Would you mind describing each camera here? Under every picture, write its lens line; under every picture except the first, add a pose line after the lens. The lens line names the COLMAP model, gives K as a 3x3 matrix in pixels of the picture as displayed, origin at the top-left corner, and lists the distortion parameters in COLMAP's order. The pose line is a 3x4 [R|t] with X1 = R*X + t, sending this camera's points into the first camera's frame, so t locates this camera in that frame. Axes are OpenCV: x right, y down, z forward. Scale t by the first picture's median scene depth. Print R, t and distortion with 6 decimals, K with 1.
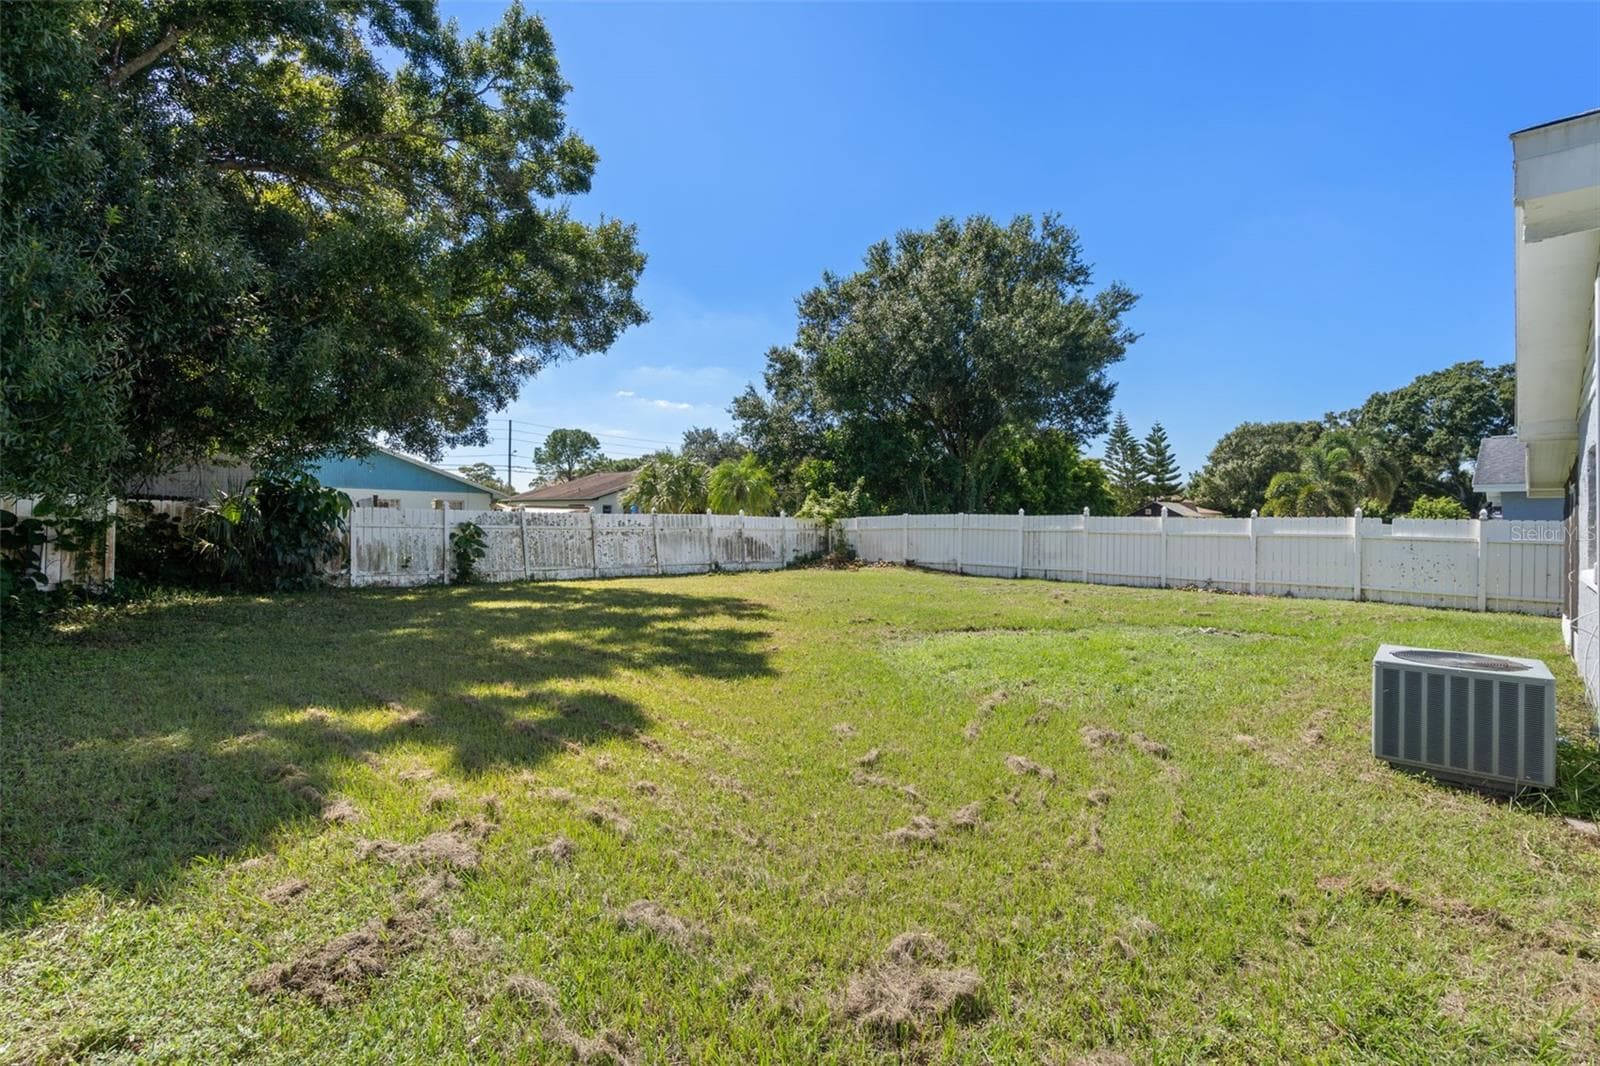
lens RADIAL K [[770.6, 0, 796.0], [0, 770.6, 507.0], [0, 0, 1]] dist [0.001243, 0.000258]
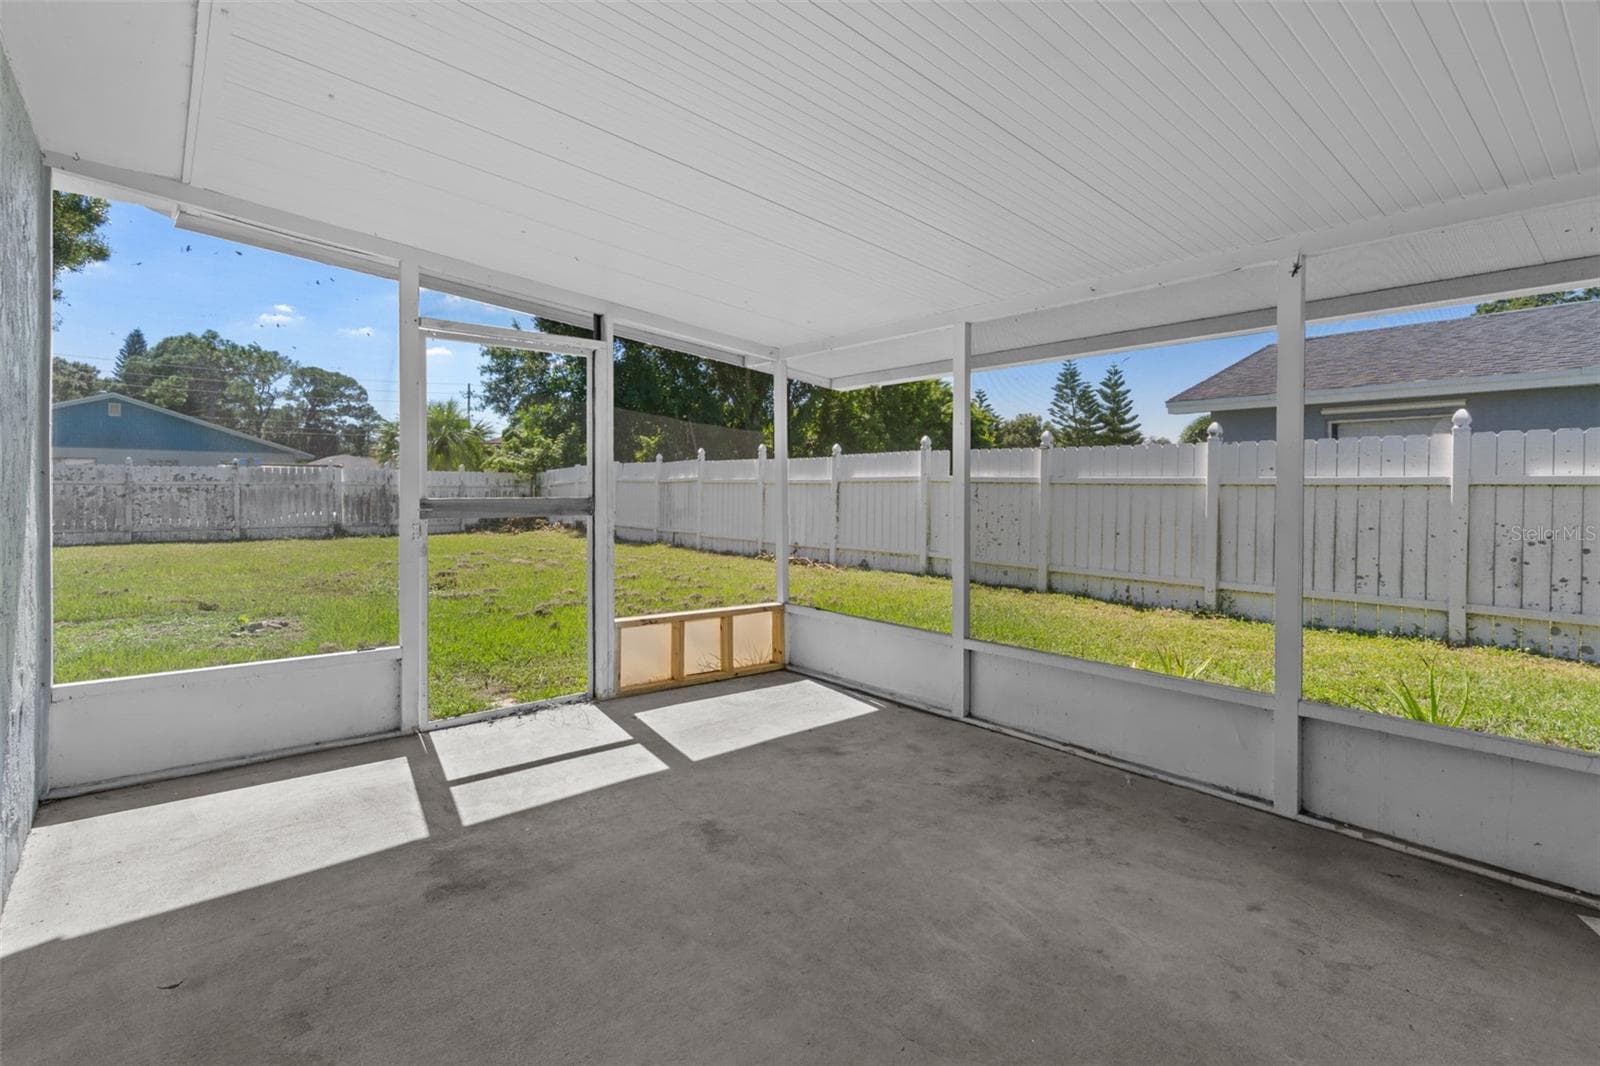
lens RADIAL K [[770.6, 0, 796.0], [0, 770.6, 507.0], [0, 0, 1]] dist [0.001243, 0.000258]
pose [[0.993801, -0.006095, -0.111009, 0.548063], [0.010753, 0.999084, 0.041416, 0.026620], [0.110655, -0.042353, 0.992956, 0.255876]]
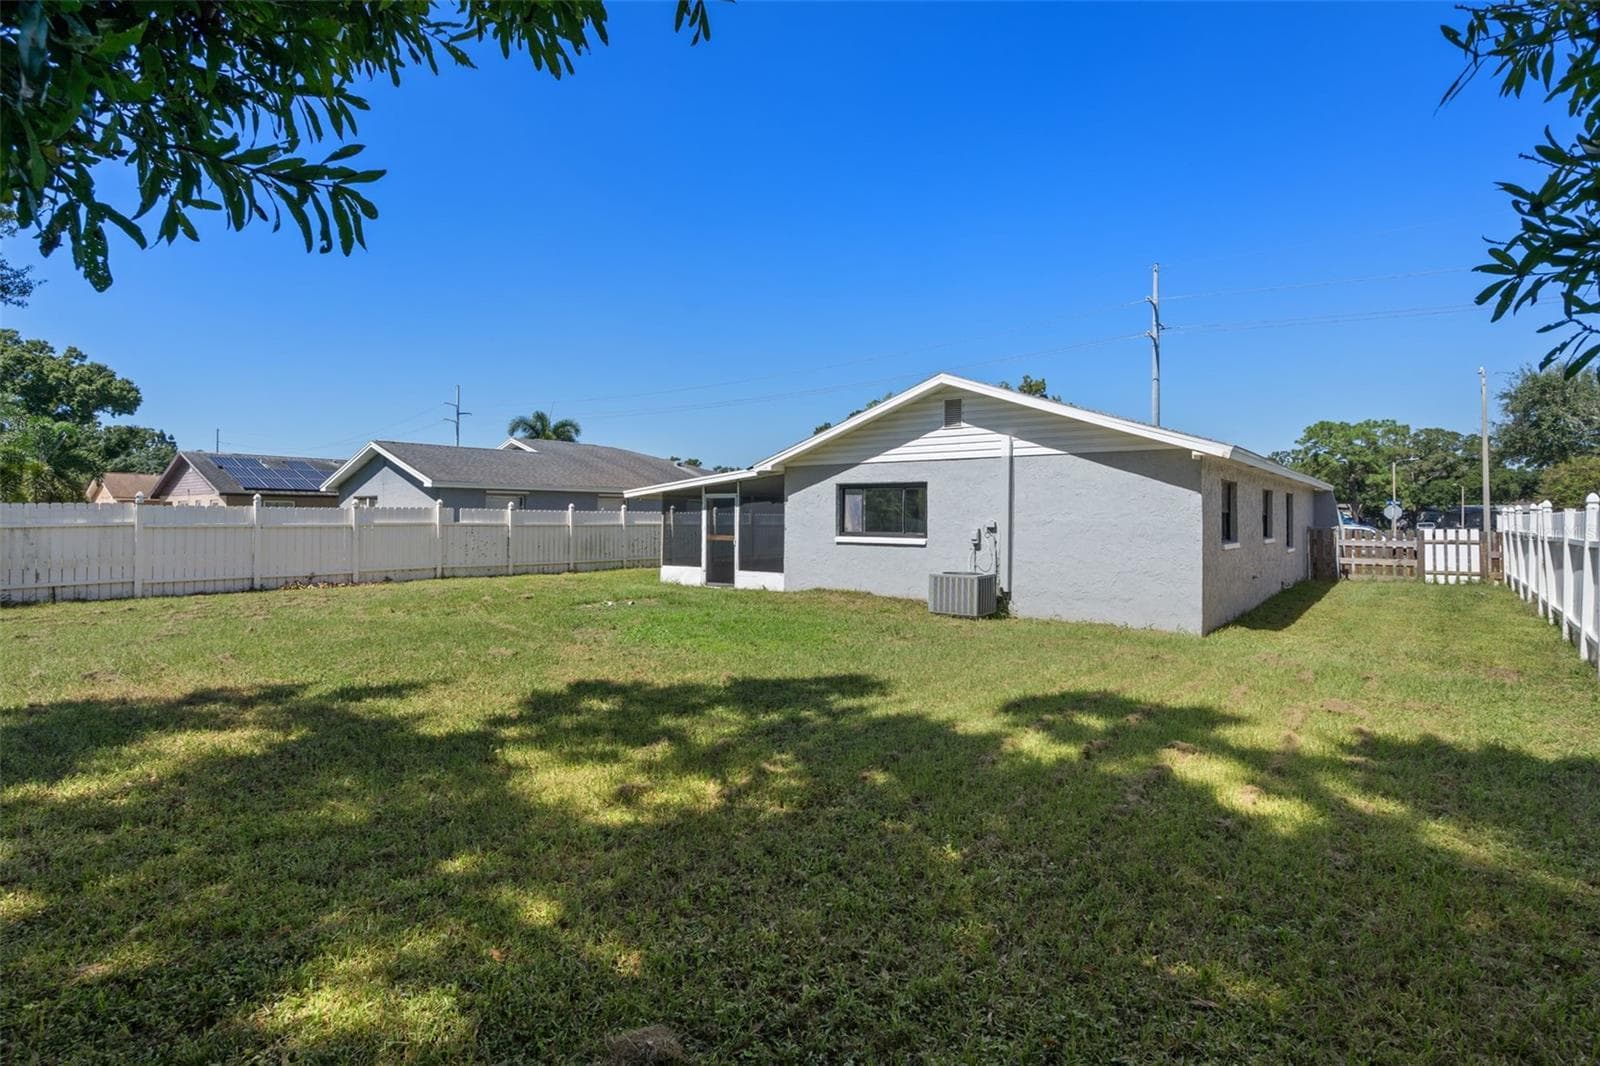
lens RADIAL K [[770.6, 0, 796.0], [0, 770.6, 507.0], [0, 0, 1]] dist [0.001243, 0.000258]
pose [[-0.121757, -0.003082, 0.992555, -0.409197], [-0.024796, 0.999693, 0.000062, -0.001141], [-0.992250, -0.024604, -0.121796, 0.476834]]
